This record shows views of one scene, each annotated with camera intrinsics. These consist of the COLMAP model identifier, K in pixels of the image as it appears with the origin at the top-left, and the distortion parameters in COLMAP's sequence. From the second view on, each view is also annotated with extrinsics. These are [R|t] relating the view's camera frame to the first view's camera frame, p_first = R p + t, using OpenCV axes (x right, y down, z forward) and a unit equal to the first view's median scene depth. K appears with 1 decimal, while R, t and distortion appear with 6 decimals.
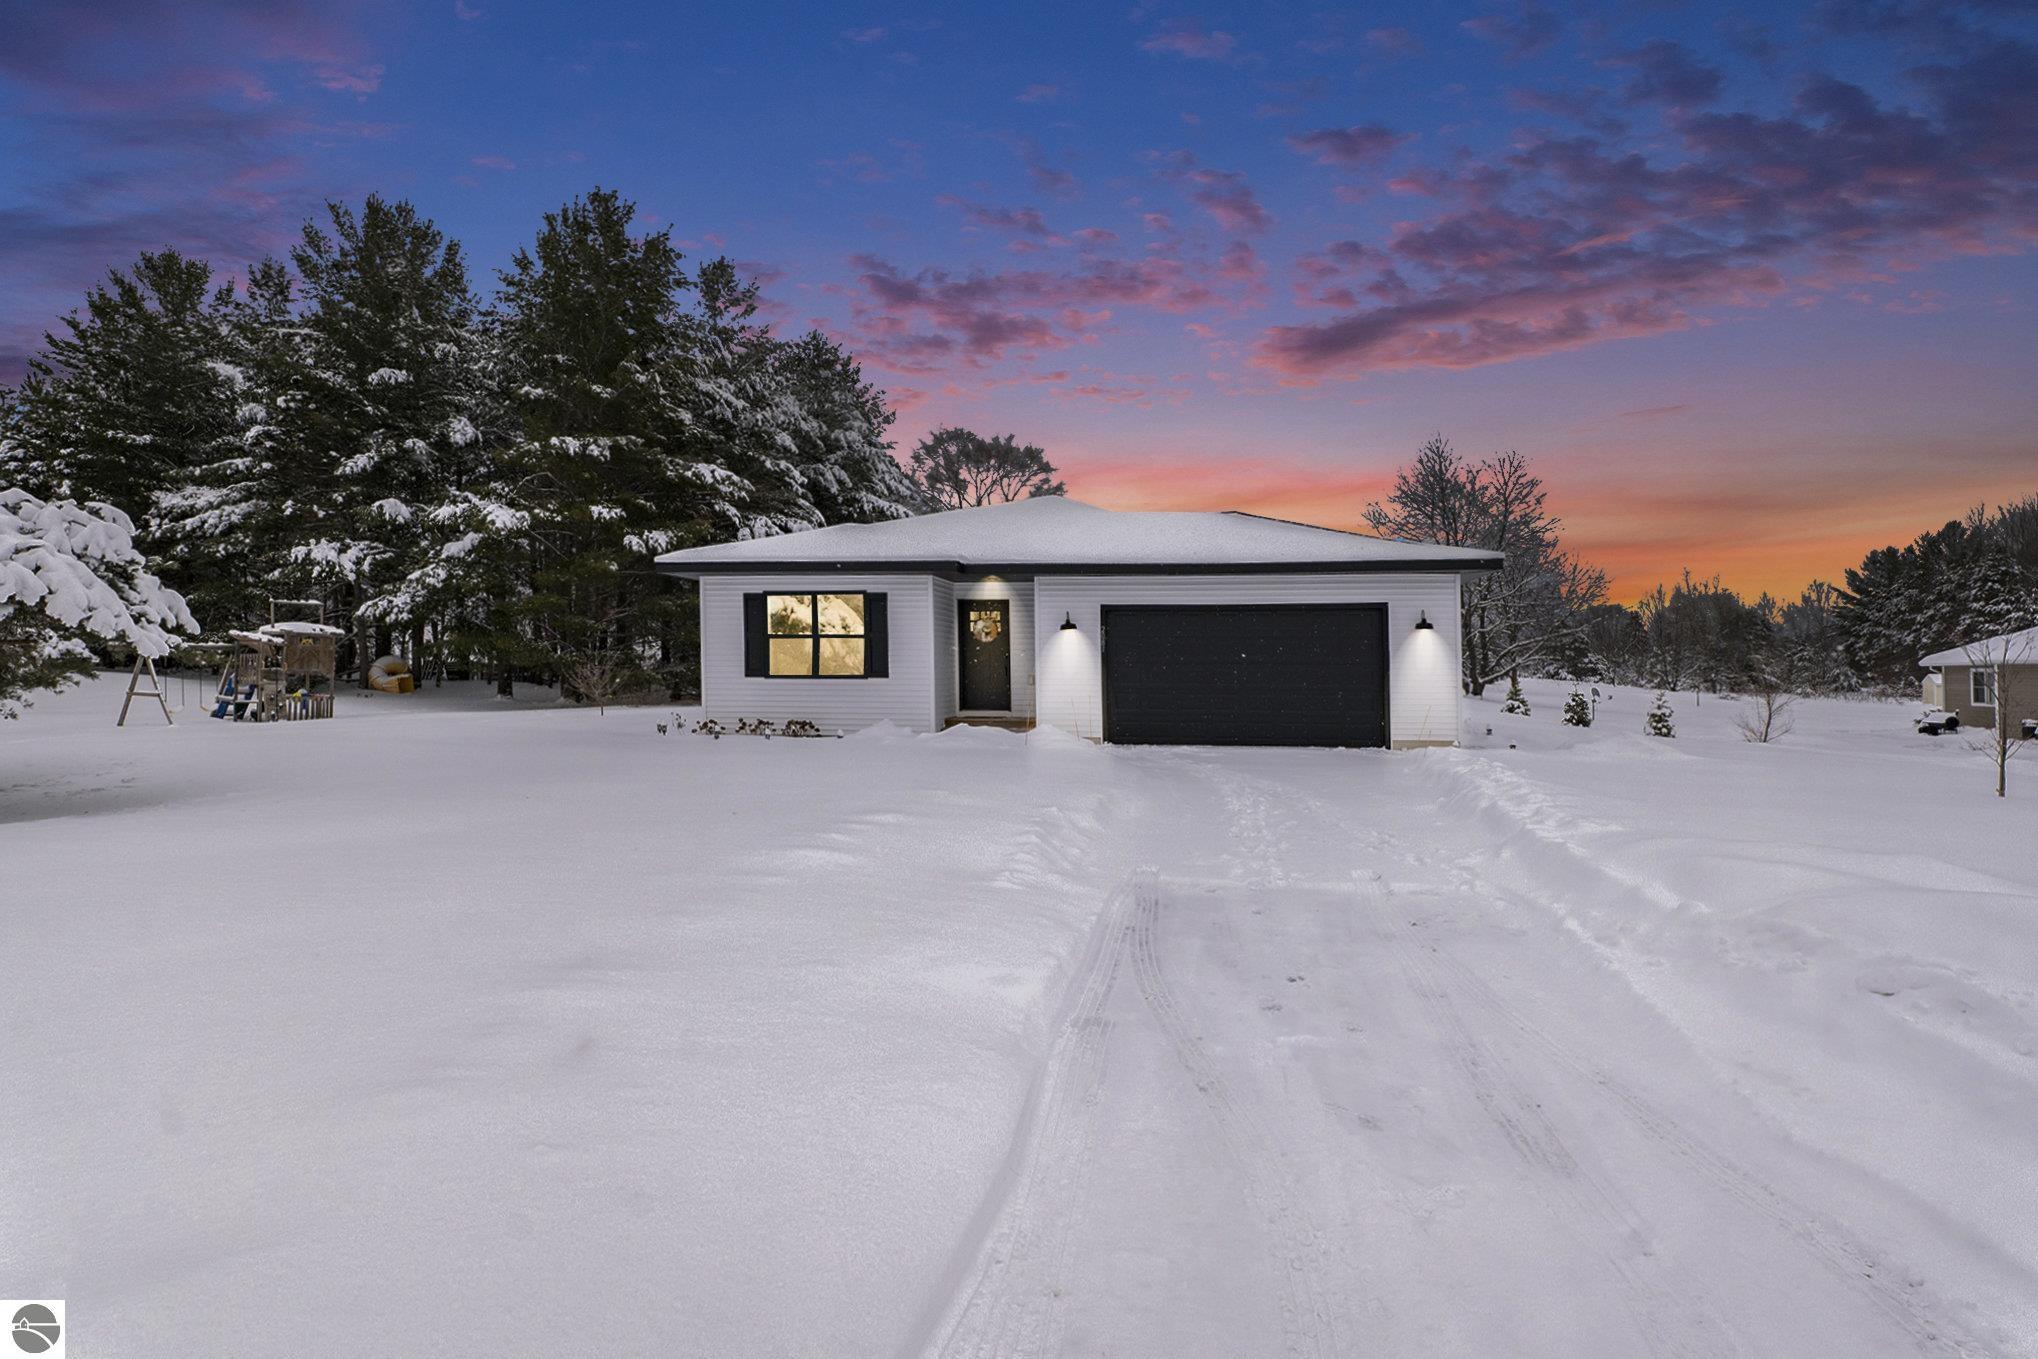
lens RADIAL K [[1177.5, 0, 1040.6], [0, 1177.5, 688.0], [0, 0, 1]] dist [0.001525, -0.004279]
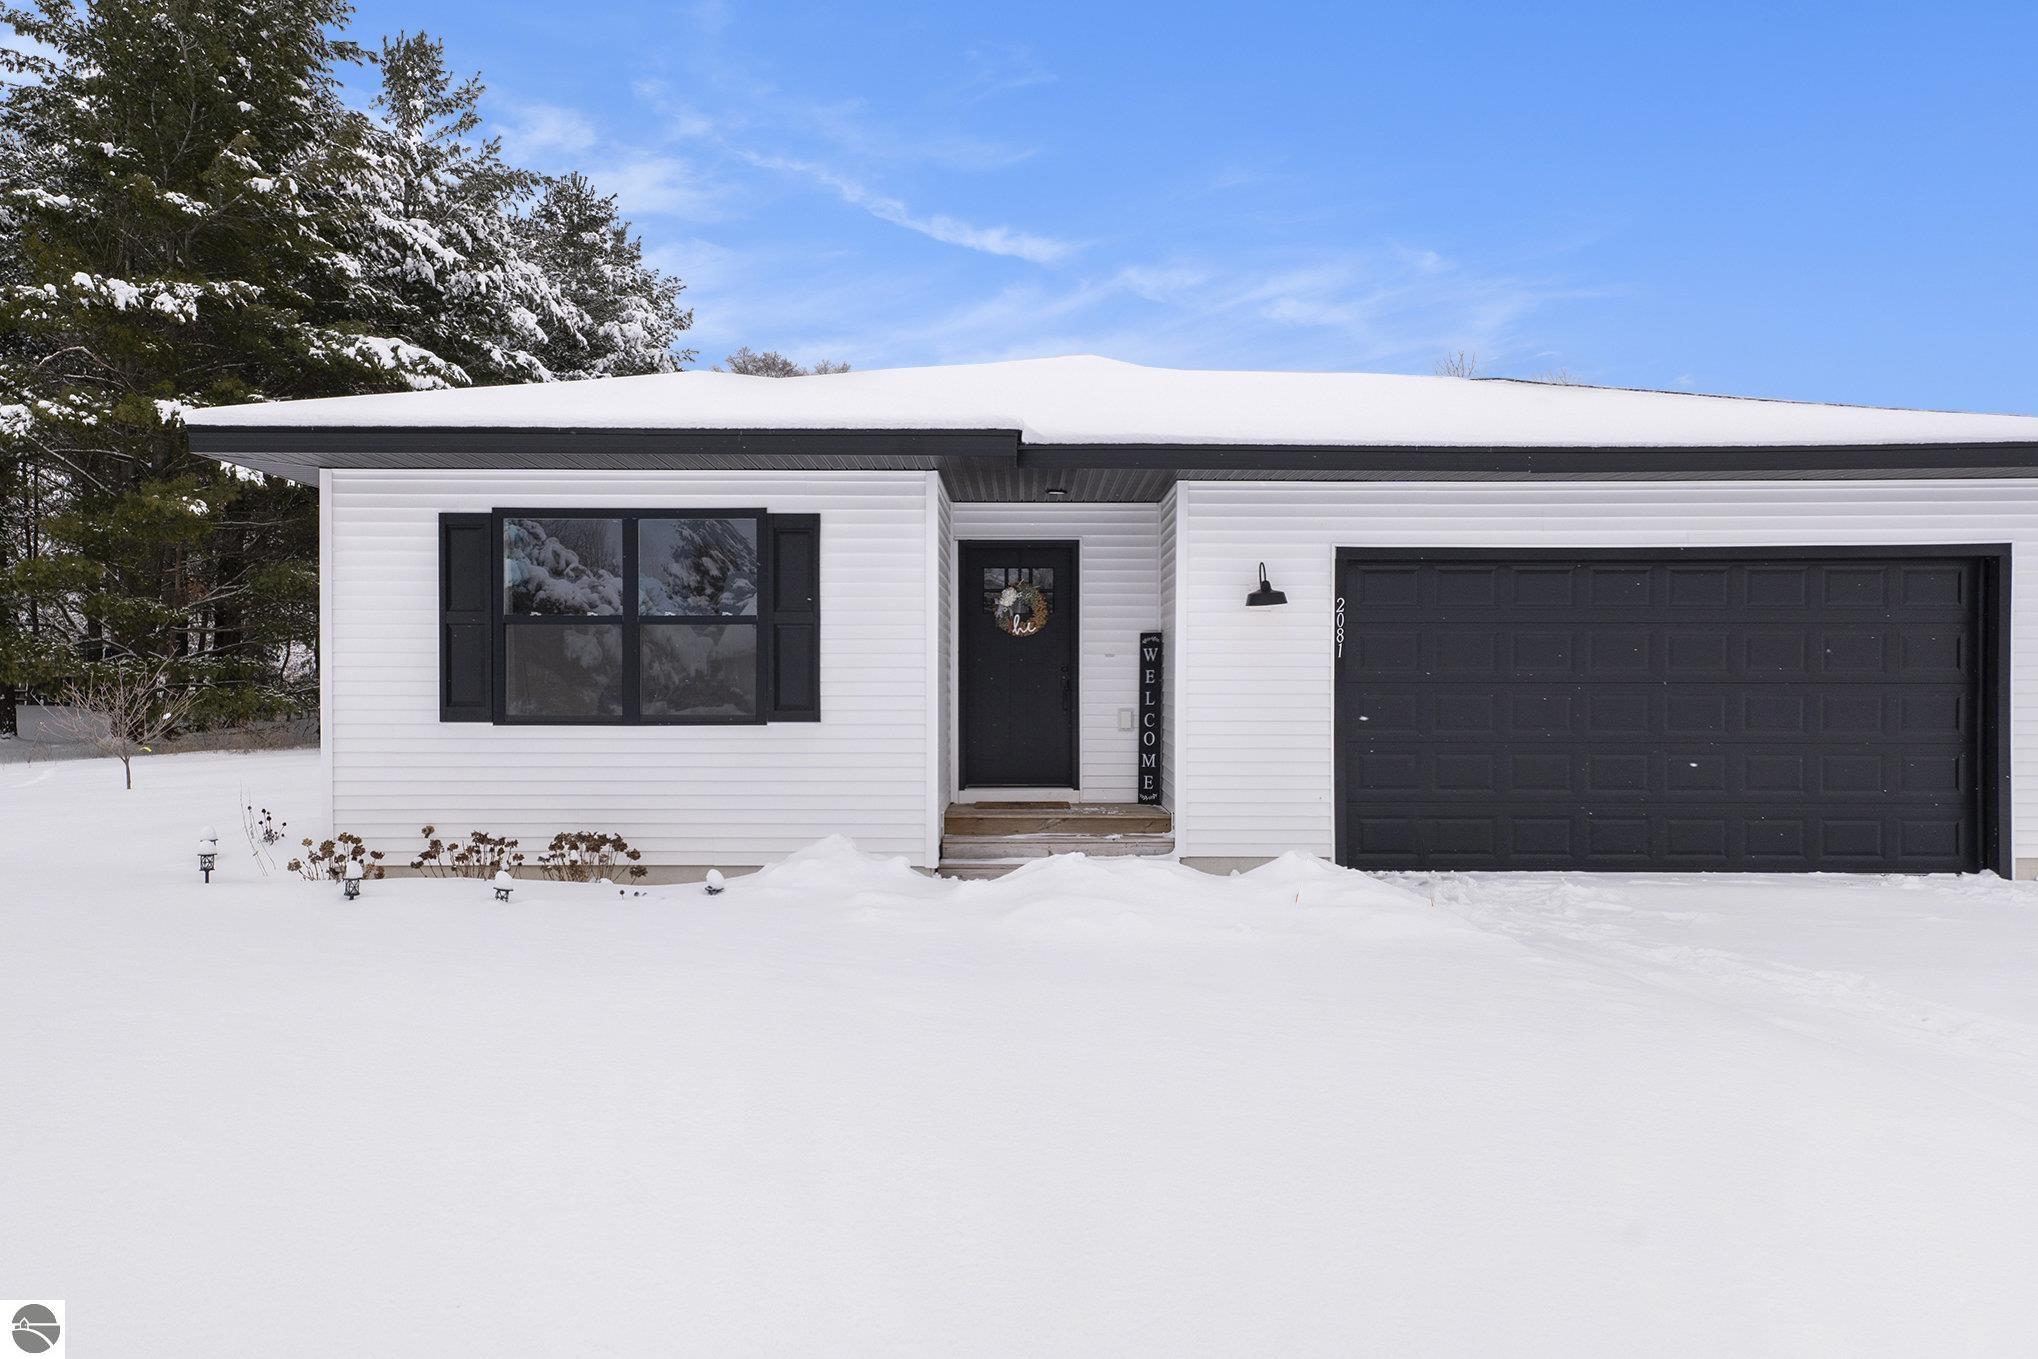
lens RADIAL K [[1366.1, 0, 1060.2], [0, 1366.1, 641.7], [0, 0, 1]] dist [0.011800, -0.001698]
pose [[0.986025, -0.003414, 0.166560, -0.069764], [0.011038, 0.998932, -0.044869, -0.008176], [-0.166229, 0.046081, 0.985010, 0.290636]]
